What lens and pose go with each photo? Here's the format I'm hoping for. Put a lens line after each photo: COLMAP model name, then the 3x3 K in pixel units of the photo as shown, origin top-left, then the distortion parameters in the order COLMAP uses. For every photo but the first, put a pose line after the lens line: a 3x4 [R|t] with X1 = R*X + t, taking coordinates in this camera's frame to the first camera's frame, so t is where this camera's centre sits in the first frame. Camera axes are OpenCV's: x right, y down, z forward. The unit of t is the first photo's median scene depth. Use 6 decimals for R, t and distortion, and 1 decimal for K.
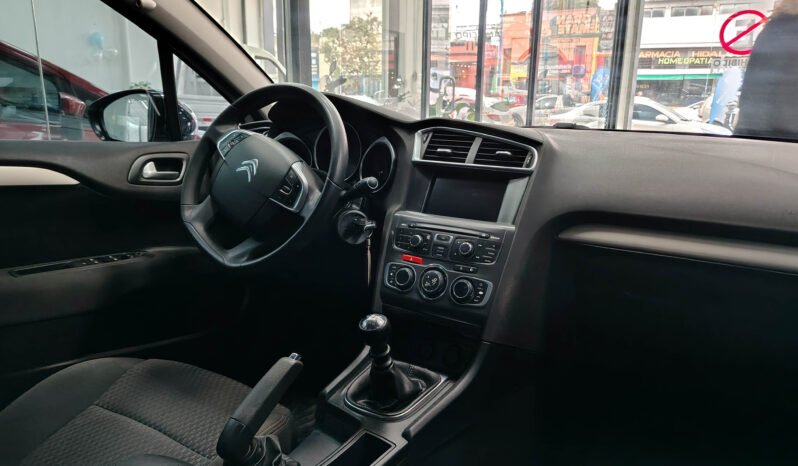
lens RADIAL K [[588.5, 0, 399.0], [0, 588.5, 233.0], [0, 0, 1]] dist [-0.003027, -0.000766]
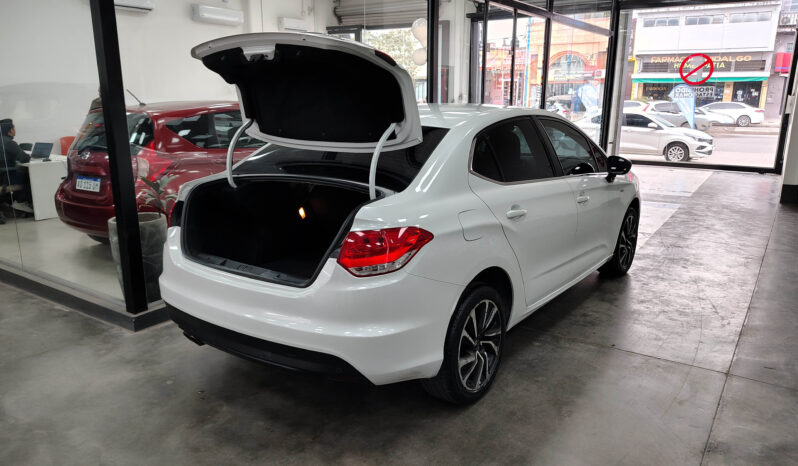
lens RADIAL K [[588.5, 0, 399.0], [0, 588.5, 233.0], [0, 0, 1]] dist [-0.003027, -0.000766]
pose [[0.998903, -0.001082, -0.046818, -0.018089], [0.001301, 0.999988, 0.004651, 0.012807], [0.046813, -0.004707, 0.998893, -0.120055]]
